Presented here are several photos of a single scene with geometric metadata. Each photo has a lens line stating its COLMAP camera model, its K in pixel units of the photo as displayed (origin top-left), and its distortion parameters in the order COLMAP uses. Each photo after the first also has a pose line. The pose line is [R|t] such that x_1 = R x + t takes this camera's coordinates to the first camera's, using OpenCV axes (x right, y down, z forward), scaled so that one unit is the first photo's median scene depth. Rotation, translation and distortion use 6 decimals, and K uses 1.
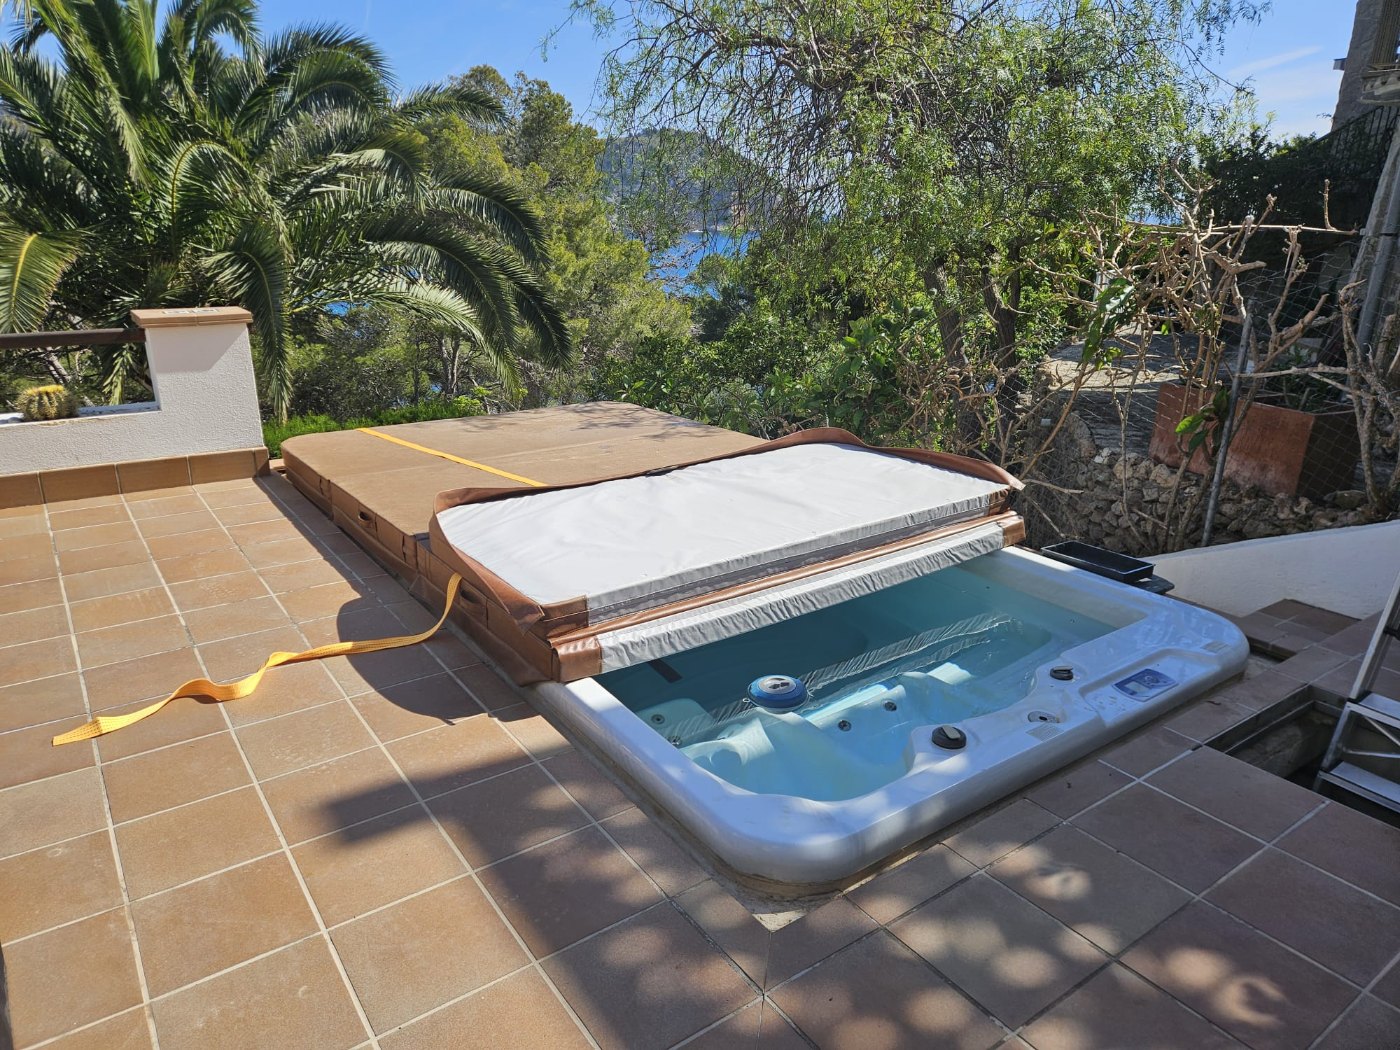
lens RADIAL K [[936.3, 0, 689.9], [0, 936.3, 526.0], [0, 0, 1]] dist [0.059595, -0.006888]
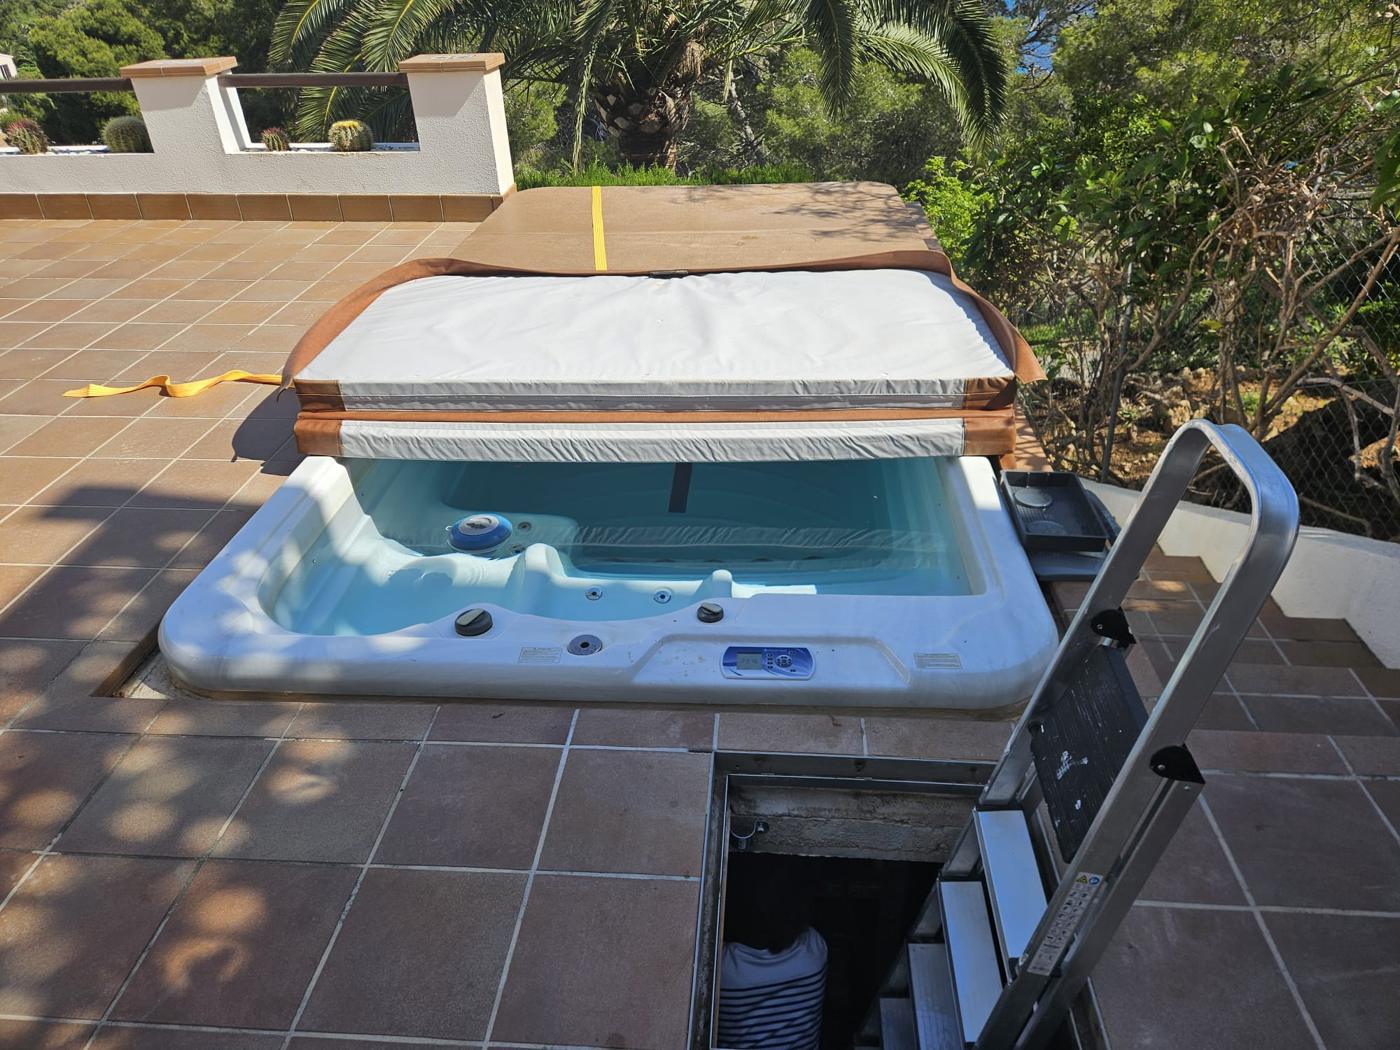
lens RADIAL K [[936.3, 0, 695.4], [0, 936.3, 538.0], [0, 0, 1]] dist [0.059595, -0.006888]
pose [[0.767322, 0.317425, -0.557187, 0.783005], [-0.164126, 0.937165, 0.307871, -0.141558], [0.619902, -0.144788, 0.771205, 0.382158]]
